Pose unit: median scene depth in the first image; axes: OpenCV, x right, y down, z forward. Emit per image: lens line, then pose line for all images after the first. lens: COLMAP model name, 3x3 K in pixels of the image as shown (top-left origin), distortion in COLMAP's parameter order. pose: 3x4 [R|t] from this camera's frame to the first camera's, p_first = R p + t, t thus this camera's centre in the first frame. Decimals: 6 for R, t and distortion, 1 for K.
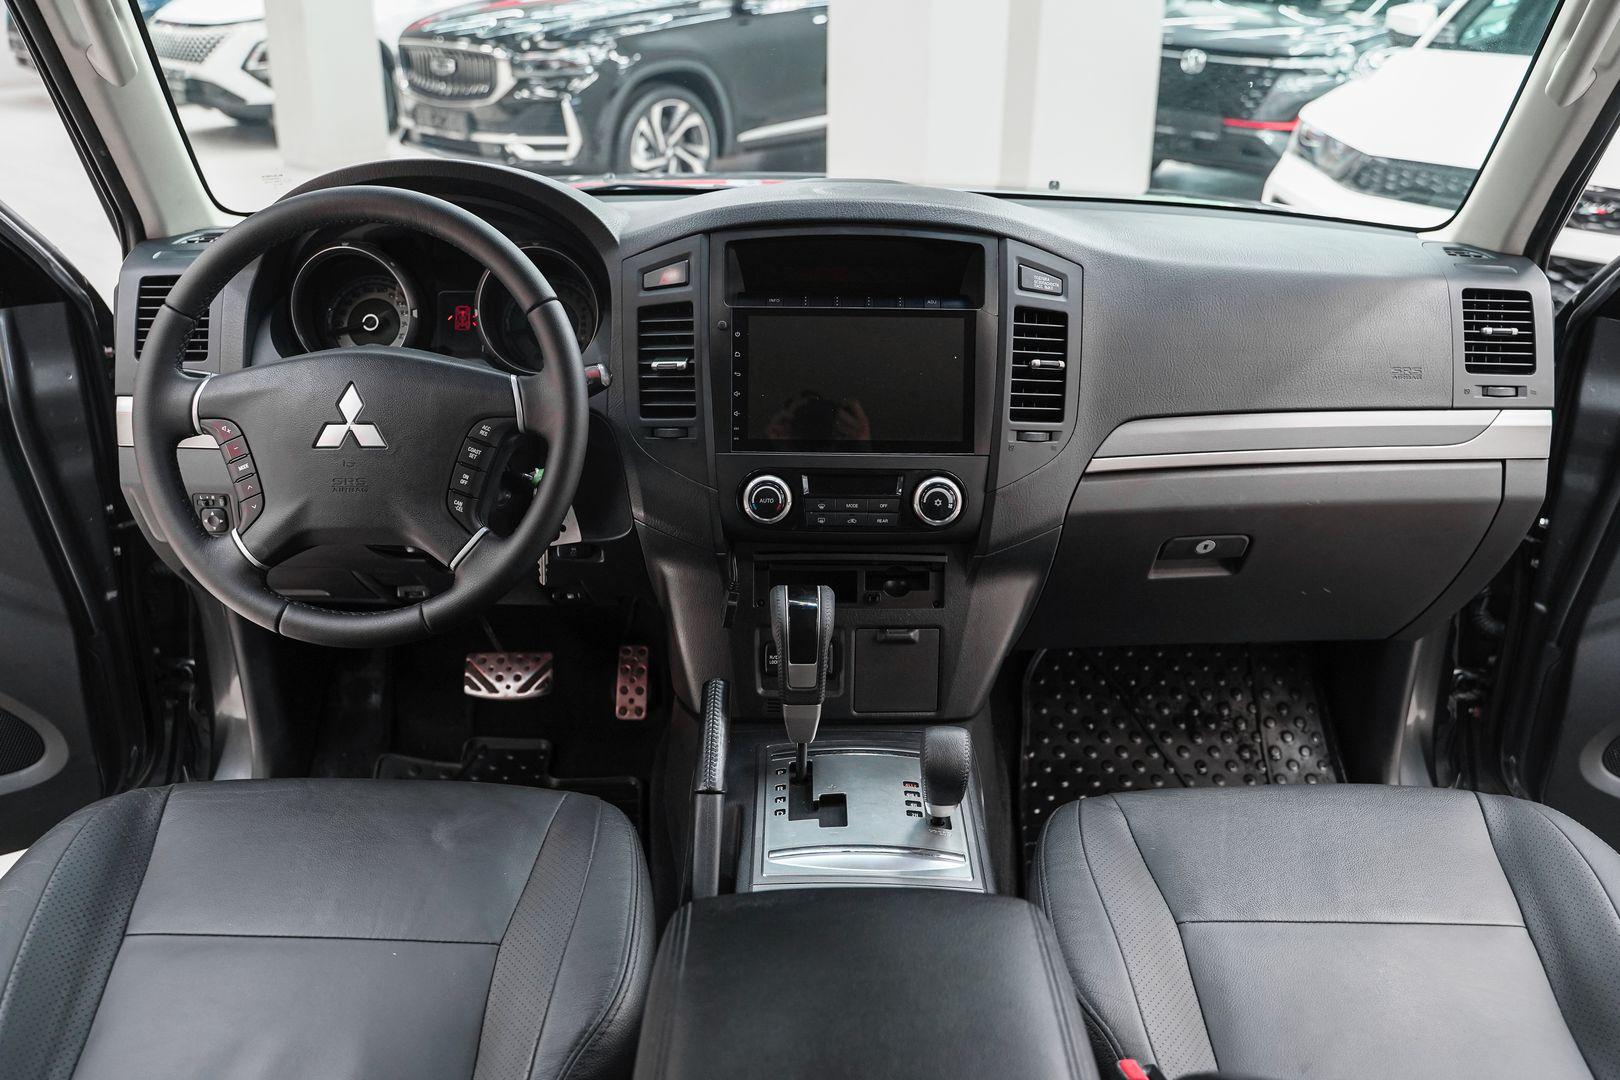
lens RADIAL K [[1347.5, 0, 826.6], [0, 1347.5, 539.3], [0, 0, 1]] dist [-0.119623, 0.108963]
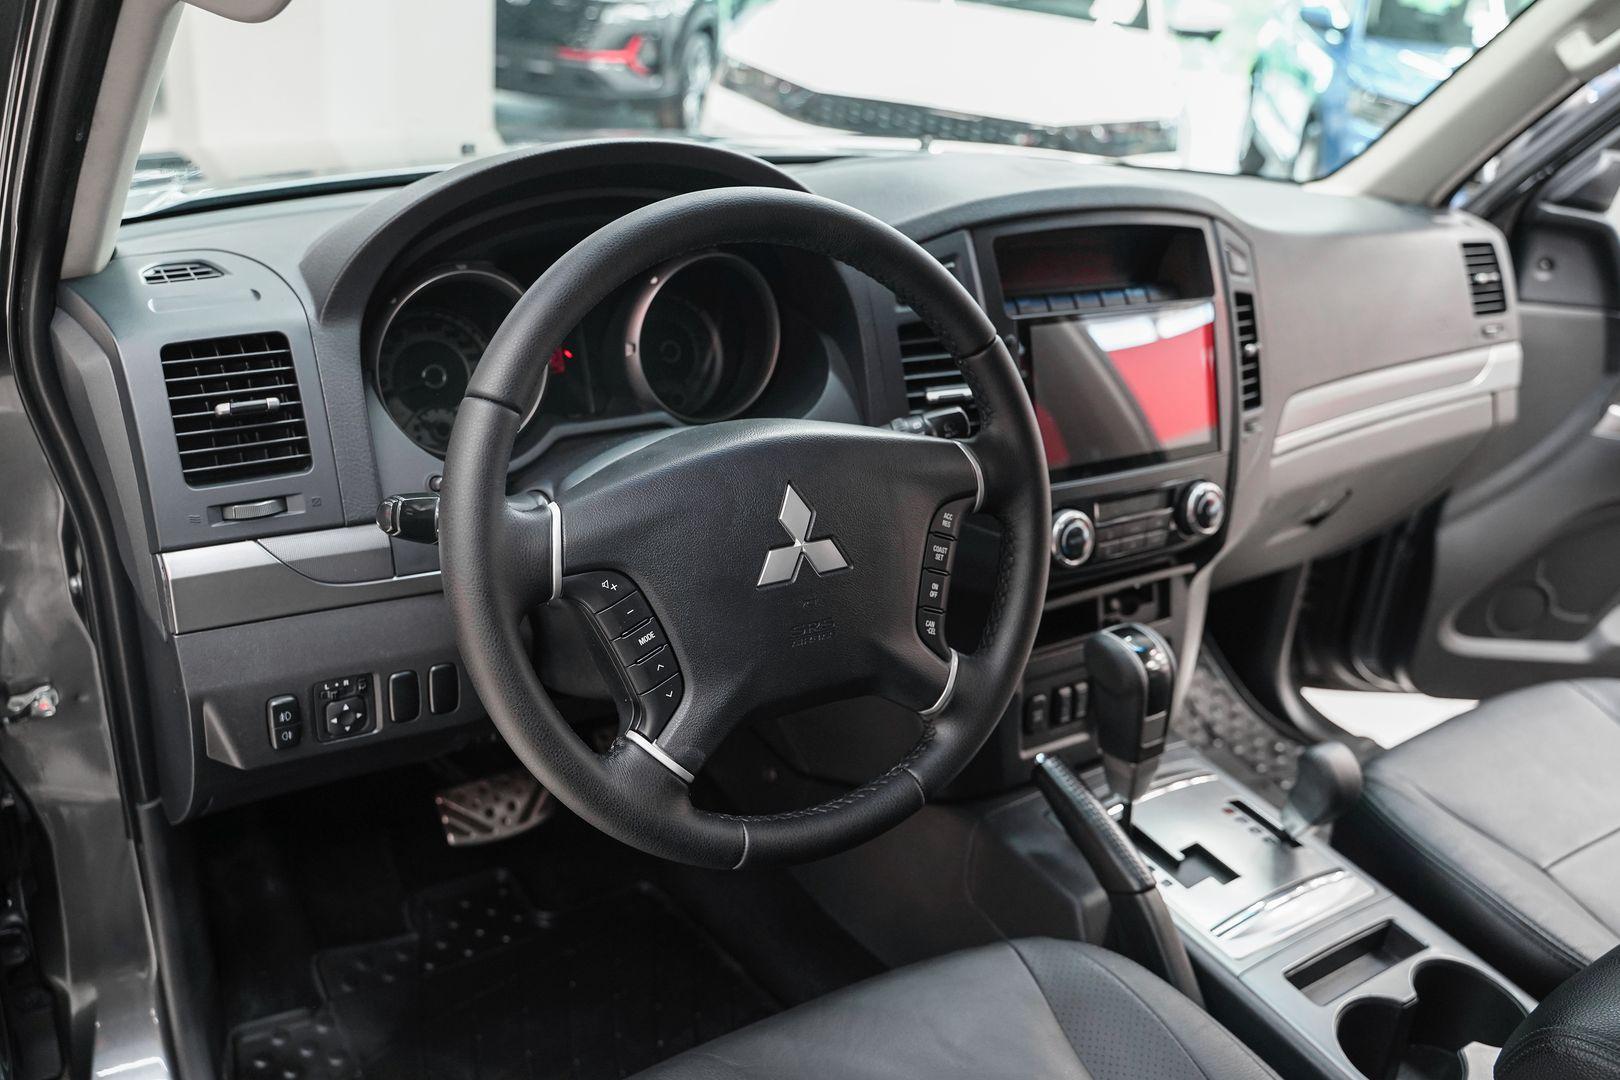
lens RADIAL K [[1311.1, 0, 817.6], [0, 1311.1, 534.5], [0, 0, 1]] dist [-0.098468, 0.066942]
pose [[0.844239, -0.169704, 0.508391, -0.590575], [0.140964, 0.985459, 0.094865, -0.131381], [-0.517098, -0.008424, 0.855885, 0.360790]]
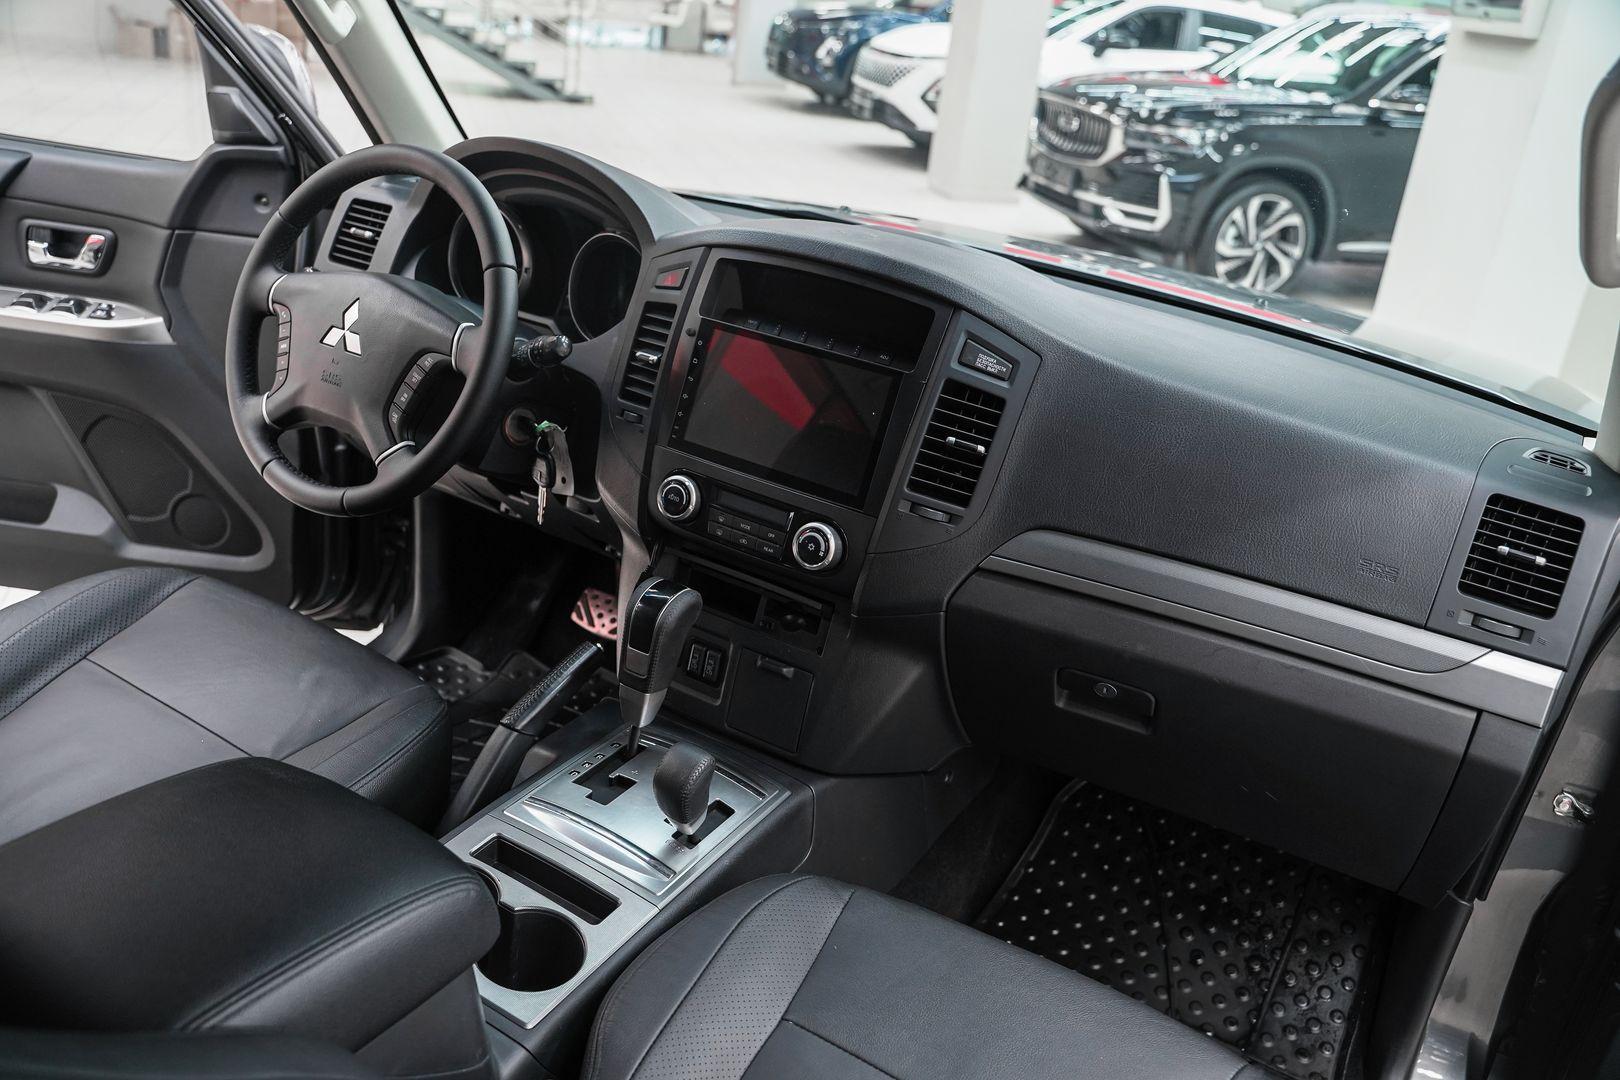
lens RADIAL K [[1305.3, 0, 810.0], [0, 1305.3, 540.0], [0, 0, 1]] dist [-0.118767, 0.095968]
pose [[0.849849, 0.287797, -0.441509, 0.498440], [-0.305215, 0.951716, 0.032876, -0.062094], [0.429653, 0.106815, 0.896654, 0.121652]]
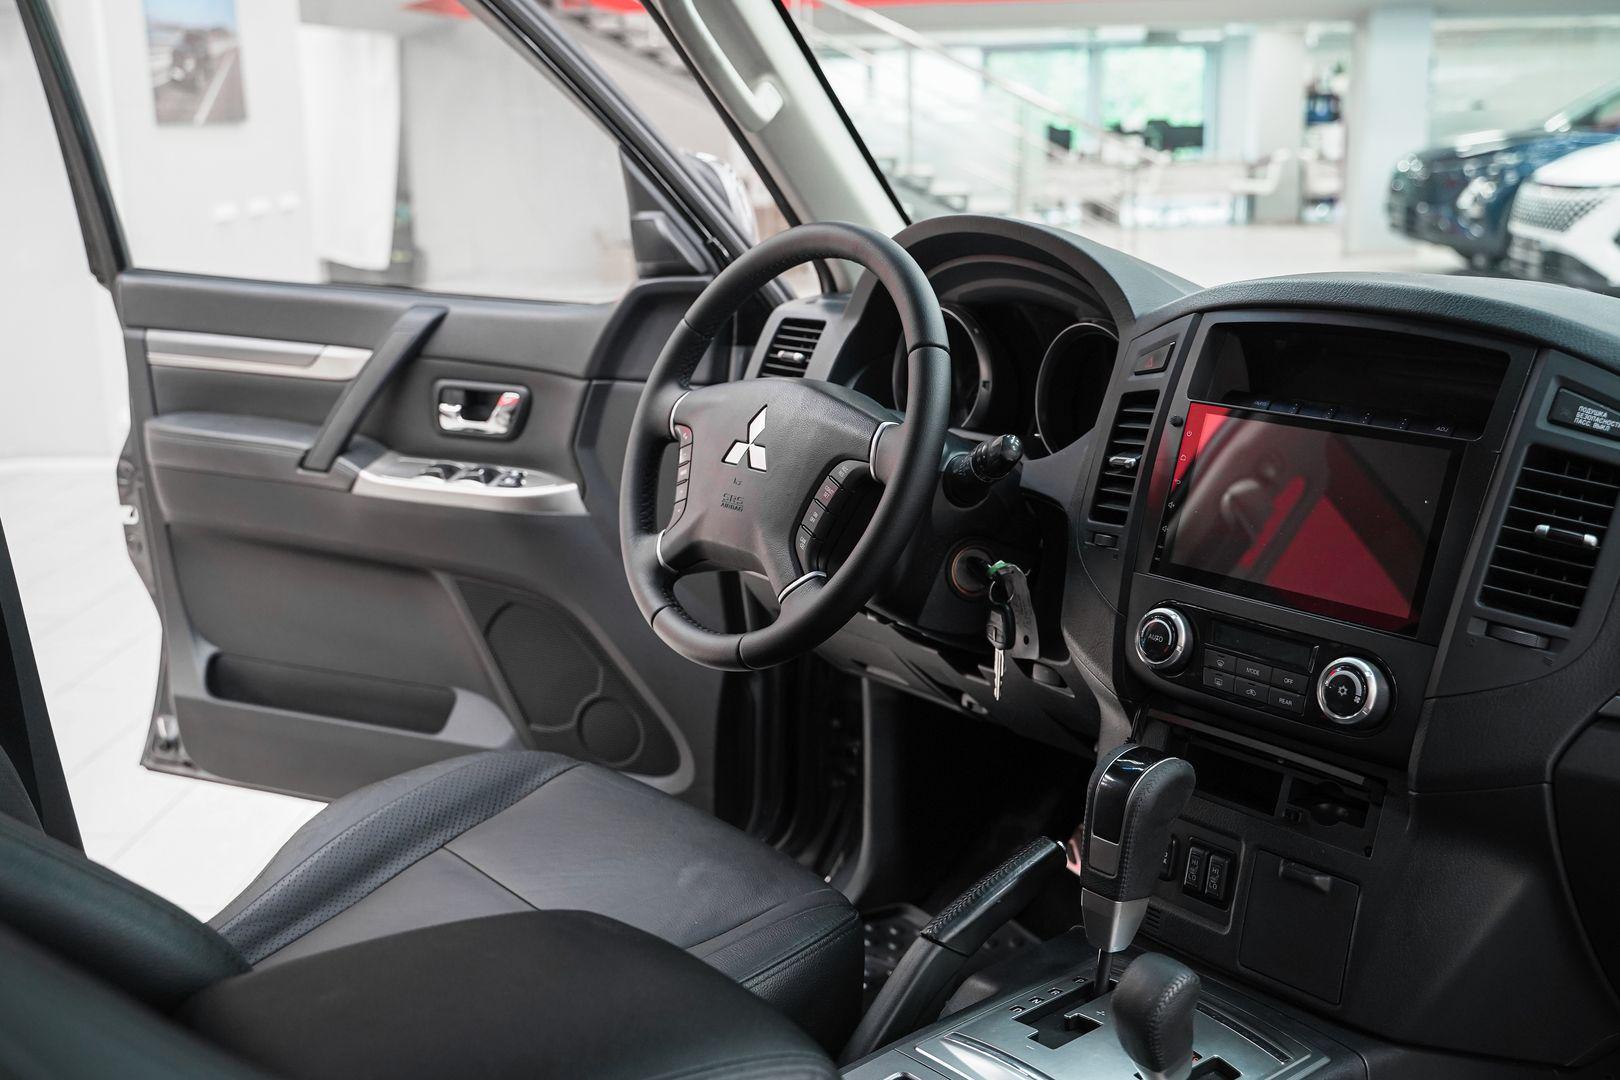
lens RADIAL K [[1728.8, 0, 806.7], [0, 1728.8, 518.1], [0, 0, 1]] dist [-0.062987, 0.154771]
pose [[0.621433, 0.154256, -0.768131, 0.579593], [-0.300208, 0.952477, -0.051597, 0.017781], [0.723668, 0.262663, 0.638210, 0.181287]]
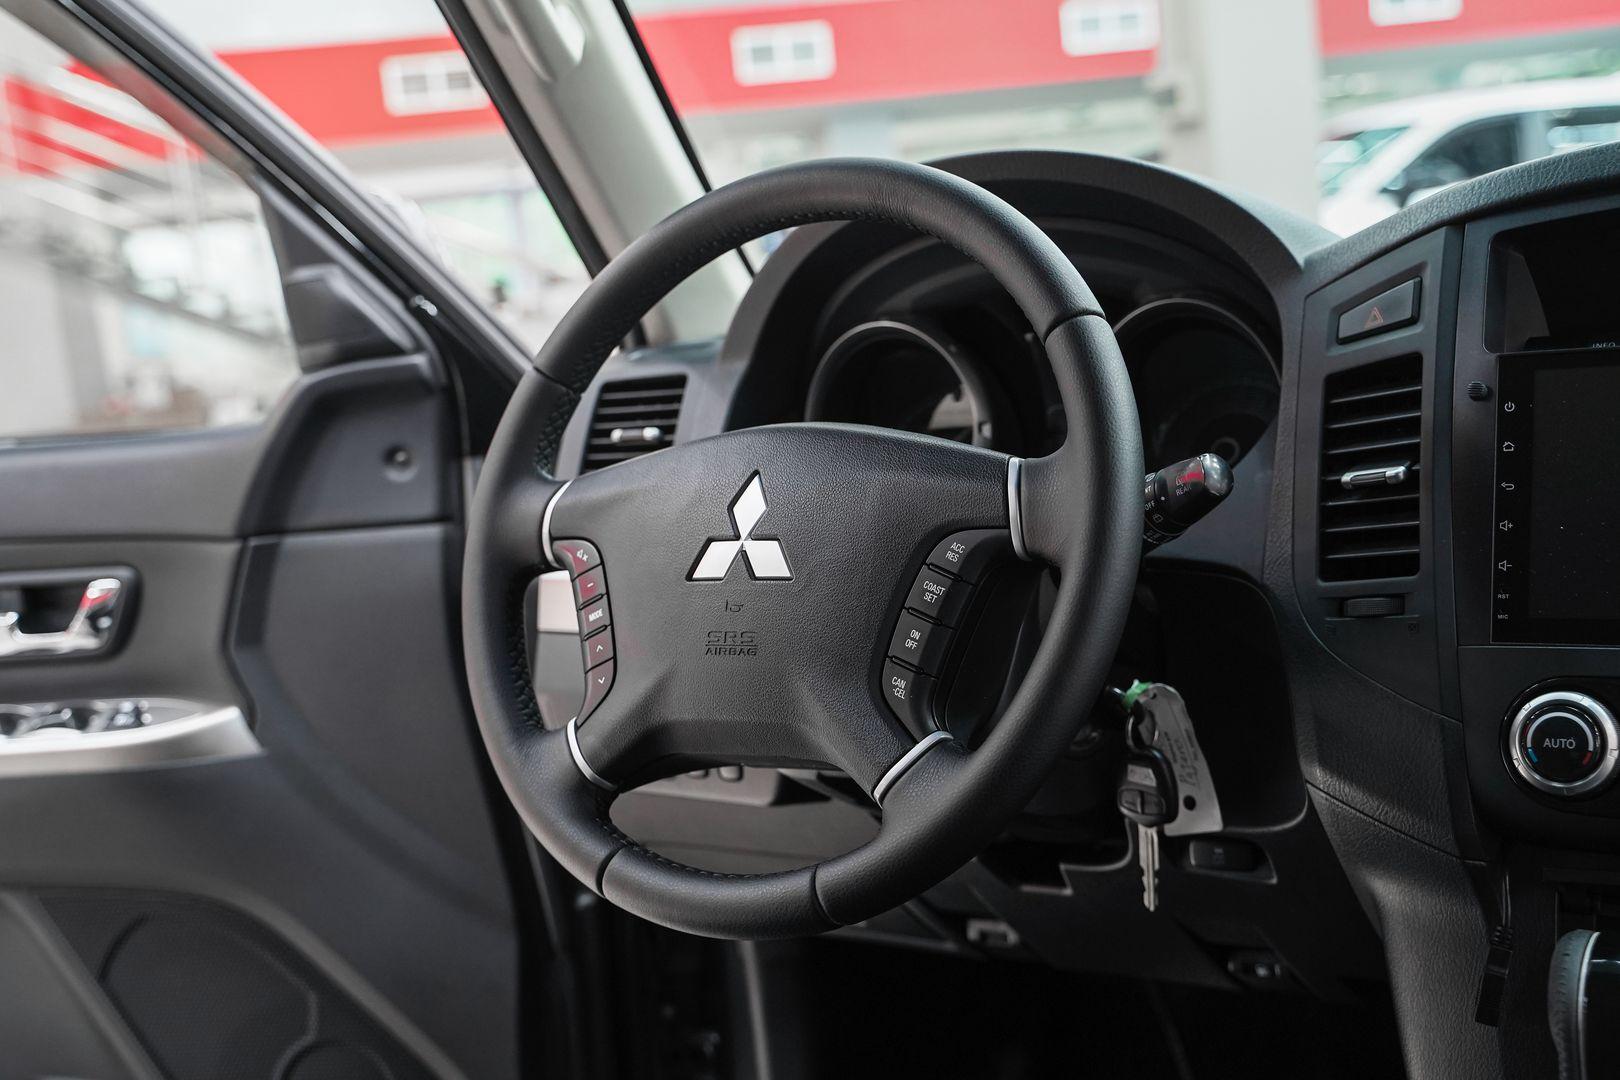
lens RADIAL K [[1983.2, 0, 764.7], [0, 1983.2, 518.4], [0, 0, 1]] dist [0.036521, 0.010499]
pose [[0.818584, -0.024954, -0.573845, 0.125790], [-0.124302, 0.967685, -0.219396, 0.079806], [0.560776, 0.250925, 0.789029, 0.270947]]
